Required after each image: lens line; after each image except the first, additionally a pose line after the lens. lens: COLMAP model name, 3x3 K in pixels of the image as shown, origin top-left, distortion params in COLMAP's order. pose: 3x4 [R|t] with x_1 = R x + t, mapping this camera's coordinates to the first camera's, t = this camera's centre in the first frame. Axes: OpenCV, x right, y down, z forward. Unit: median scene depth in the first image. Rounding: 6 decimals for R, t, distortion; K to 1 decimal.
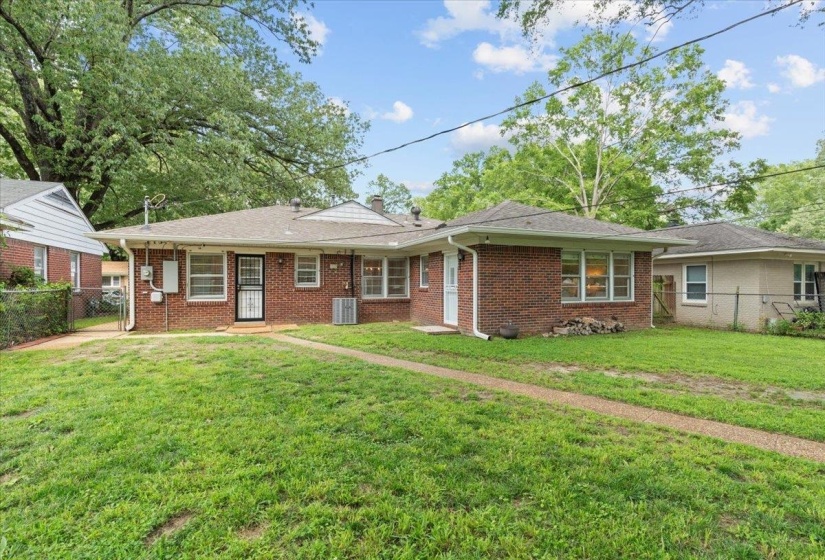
lens RADIAL K [[374.2, 0, 404.1], [0, 374.2, 281.1], [0, 0, 1]] dist [-0.009533, 0.003086]
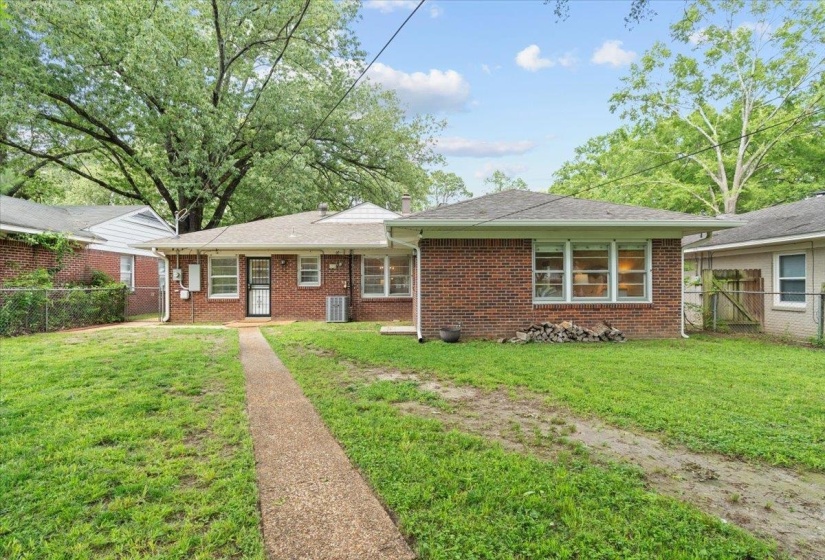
lens RADIAL K [[374.2, 0, 408.7], [0, 374.2, 282.9], [0, 0, 1]] dist [-0.009533, 0.003086]
pose [[0.944823, -0.005897, -0.327527, 0.364991], [0.007306, 0.999969, 0.003074, 0.005757], [0.327499, -0.005298, 0.944837, 0.086392]]
